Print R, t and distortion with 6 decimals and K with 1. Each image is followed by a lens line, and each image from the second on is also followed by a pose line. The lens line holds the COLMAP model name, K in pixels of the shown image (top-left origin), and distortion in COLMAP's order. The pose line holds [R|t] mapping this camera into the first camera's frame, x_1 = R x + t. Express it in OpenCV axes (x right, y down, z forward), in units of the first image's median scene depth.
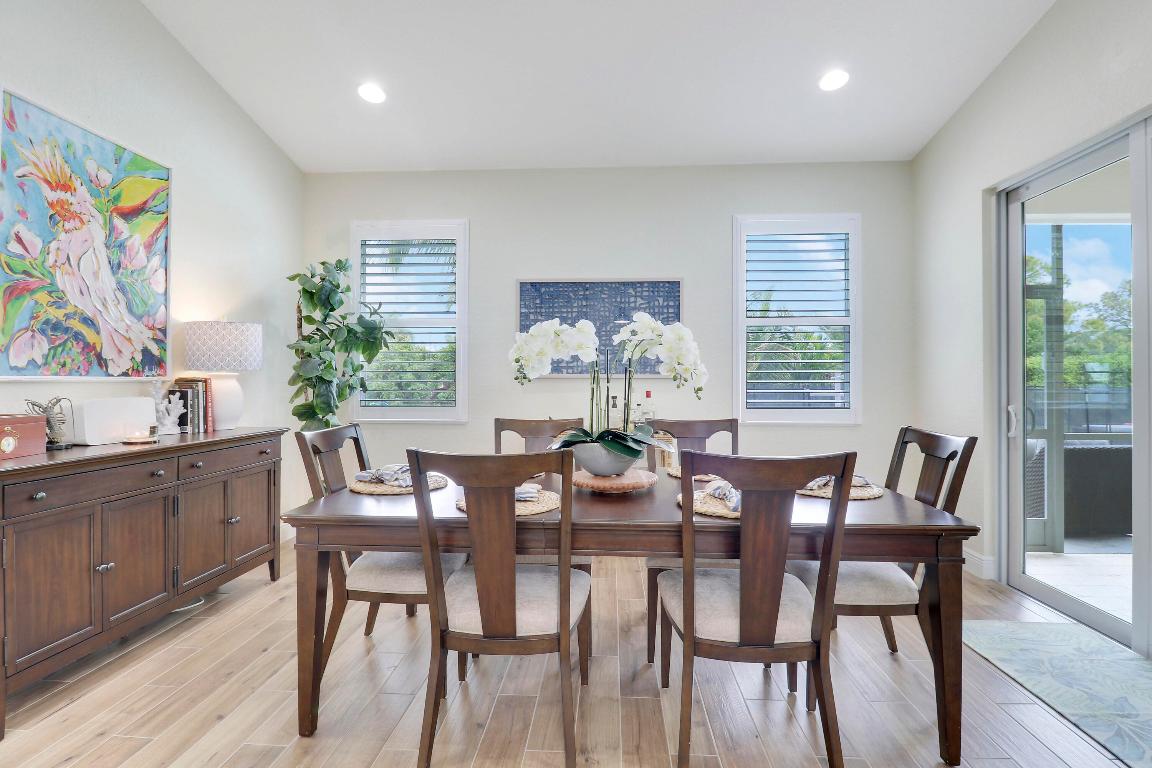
lens RADIAL K [[541.1, 0, 586.2], [0, 541.1, 378.0], [0, 0, 1]] dist [0.004103, -0.012185]
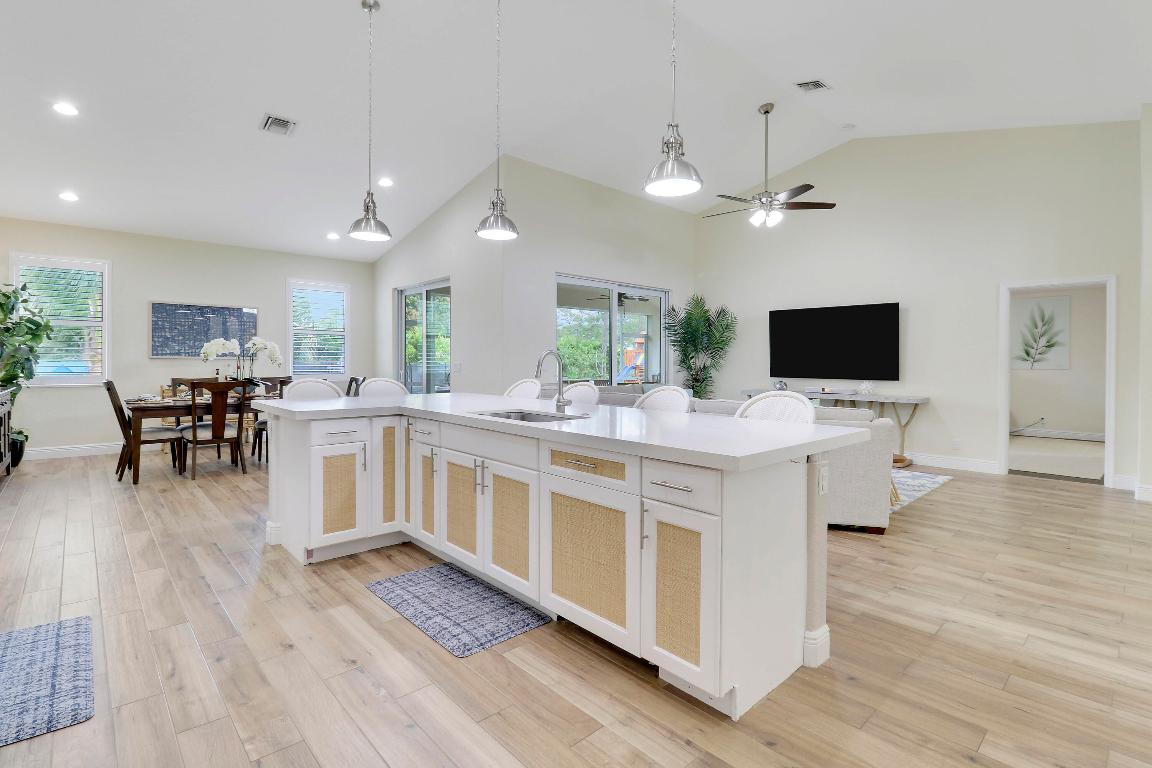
lens RADIAL K [[541.1, 0, 582.7], [0, 541.1, 365.2], [0, 0, 1]] dist [0.004103, -0.012185]
pose [[0.697324, -0.001023, 0.716755, -0.567605], [-0.012550, 0.999828, 0.013637, -0.026163], [-0.716646, -0.018505, 0.697192, -1.688286]]
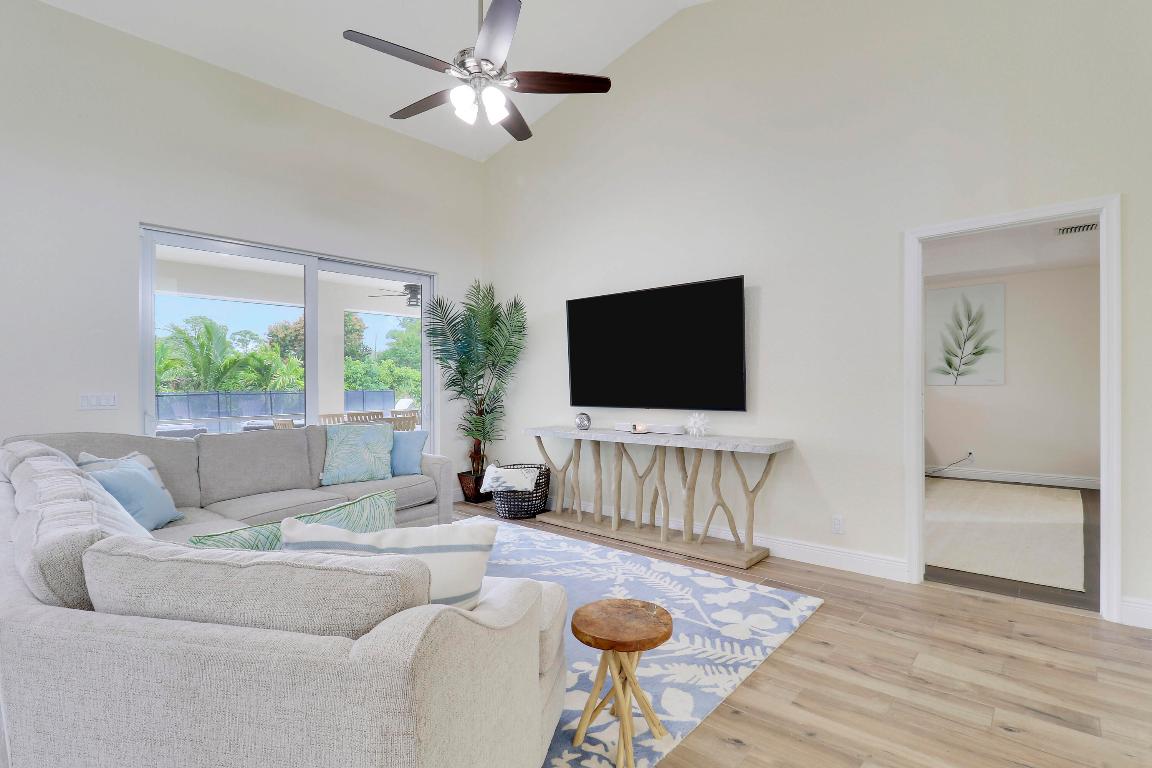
lens RADIAL K [[541.1, 0, 587.2], [0, 541.1, 391.2], [0, 0, 1]] dist [0.004103, -0.012185]
pose [[0.618045, -0.018932, 0.785914, 0.708149], [0.004457, 0.999778, 0.020579, -0.023519], [-0.786130, -0.009216, 0.617993, -1.565736]]
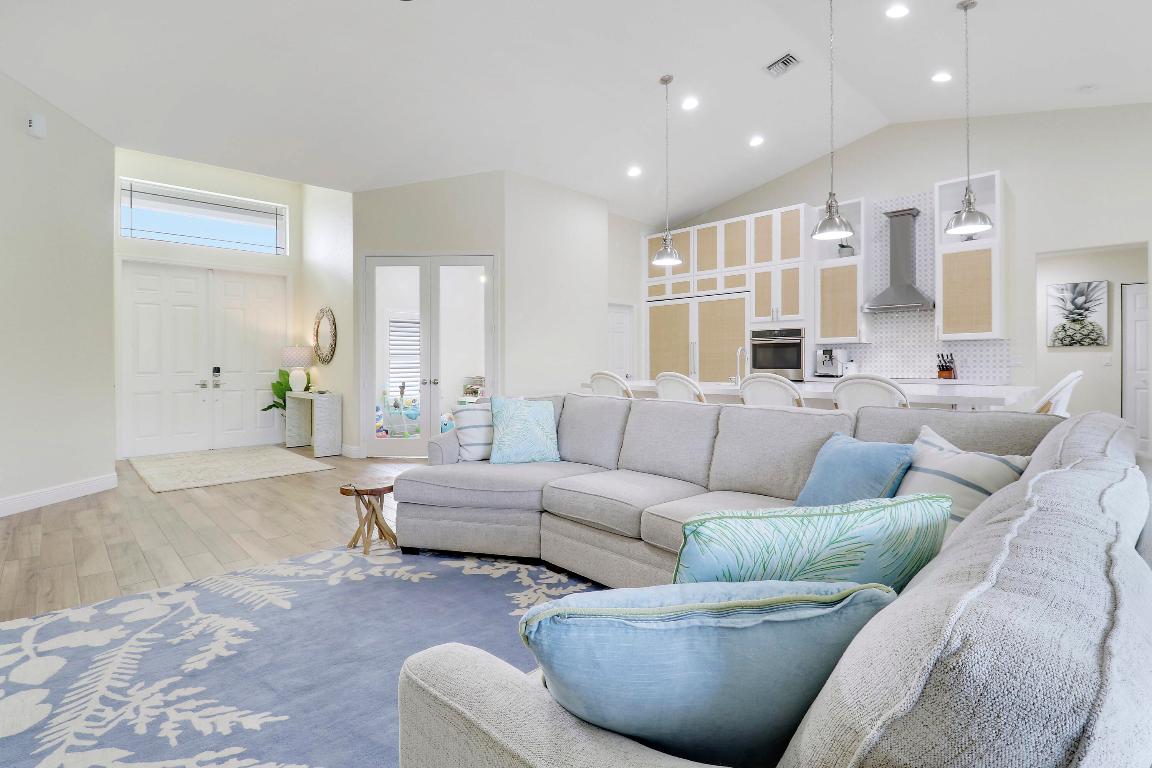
lens RADIAL K [[541.1, 0, 585.0], [0, 541.1, 366.0], [0, 0, 1]] dist [0.004103, -0.012185]
pose [[-0.675729, 0.007151, -0.737116, 1.760947], [0.010595, 0.999944, -0.000012, 0.015423], [0.737074, -0.007818, -0.675766, -0.102327]]
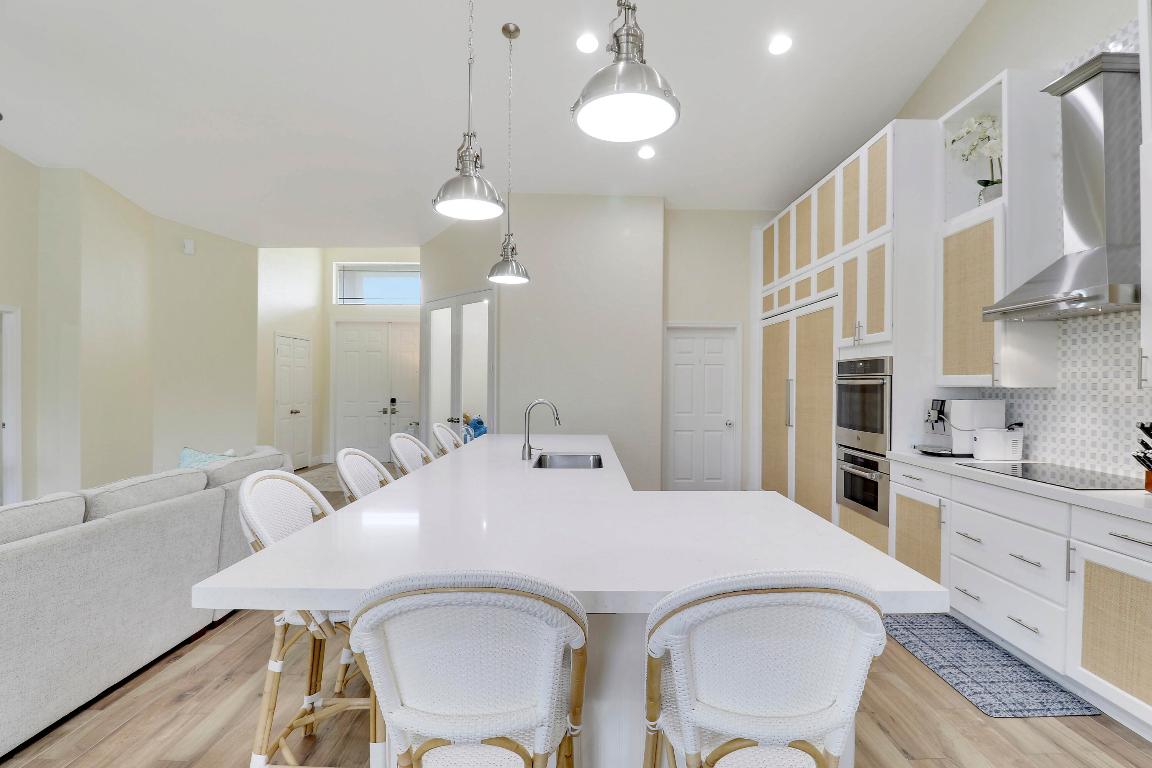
lens RADIAL K [[541.1, 0, 582.2], [0, 541.1, 387.5], [0, 0, 1]] dist [0.004103, -0.012185]
pose [[-0.998731, -0.006338, -0.049954, 0.121391], [-0.006366, 0.999980, 0.000393, -0.066395], [0.049950, 0.000711, -0.998751, 0.228178]]
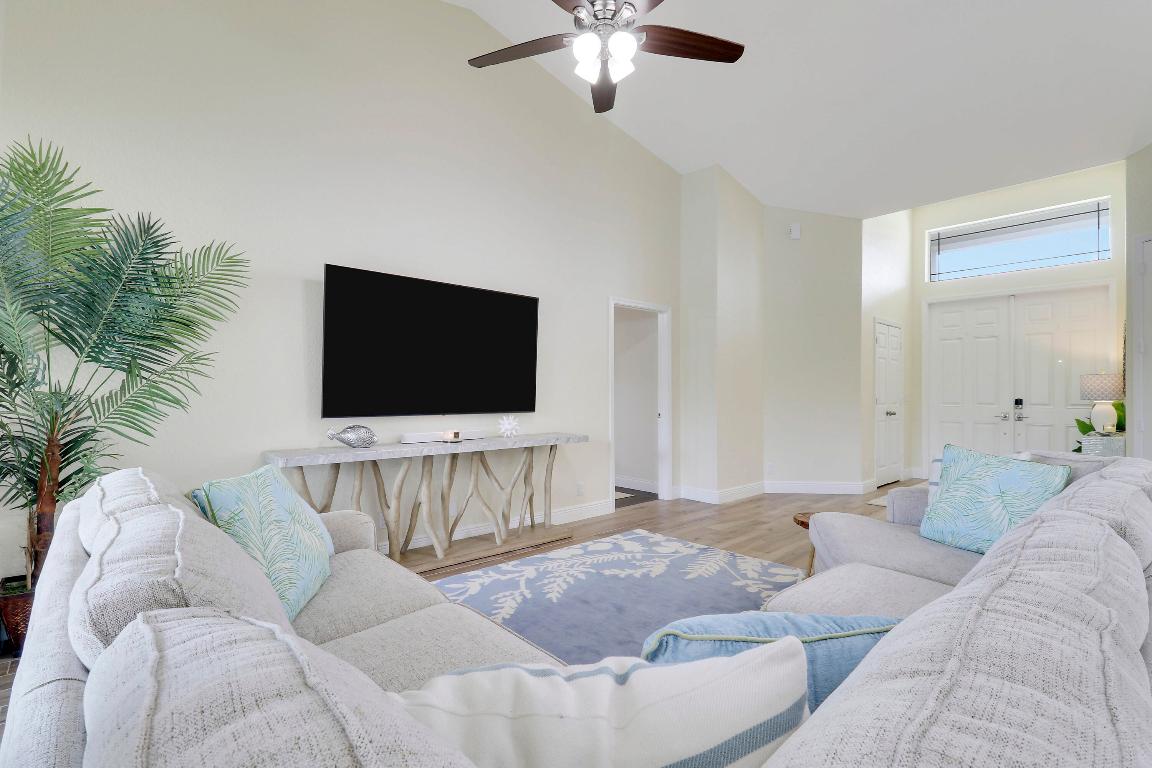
lens RADIAL K [[541.1, 0, 581.5], [0, 541.1, 390.4], [0, 0, 1]] dist [0.004103, -0.012185]
pose [[-0.714690, 0.000909, 0.699440, 0.797451], [-0.008774, 0.999909, -0.010265, 0.007562], [-0.699386, -0.013473, -0.714617, -0.045823]]
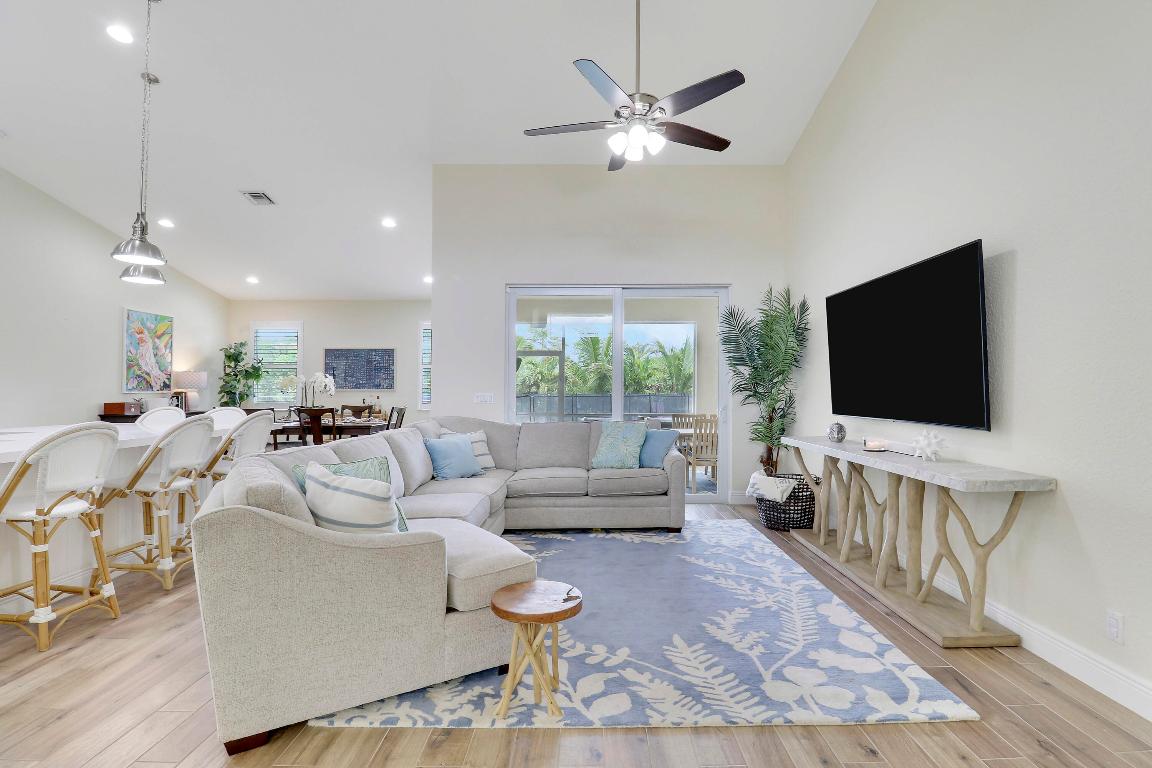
lens RADIAL K [[541.1, 0, 594.2], [0, 541.1, 382.0], [0, 0, 1]] dist [0.004103, -0.012185]
pose [[0.998341, -0.001555, 0.057551, 1.260089], [0.002121, 0.999950, -0.009775, -0.018418], [-0.057533, 0.009881, 0.998295, -1.933322]]
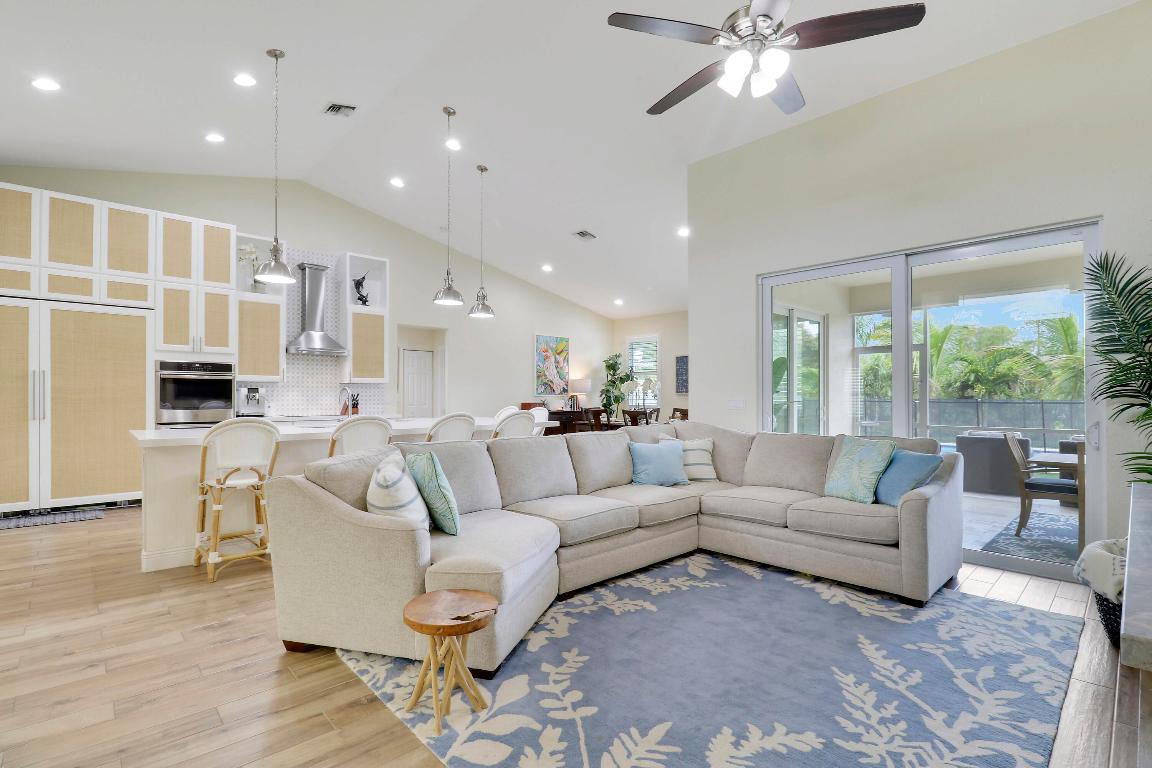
lens RADIAL K [[536.0, 0, 583.0], [0, 536.0, 391.5], [0, 0, 1]] dist [-0.007961, -0.008669]
pose [[0.724346, -0.002241, -0.689433, 1.833452], [0.003370, 0.999994, 0.000290, -0.023724], [0.689428, -0.002533, 0.724350, -1.596077]]
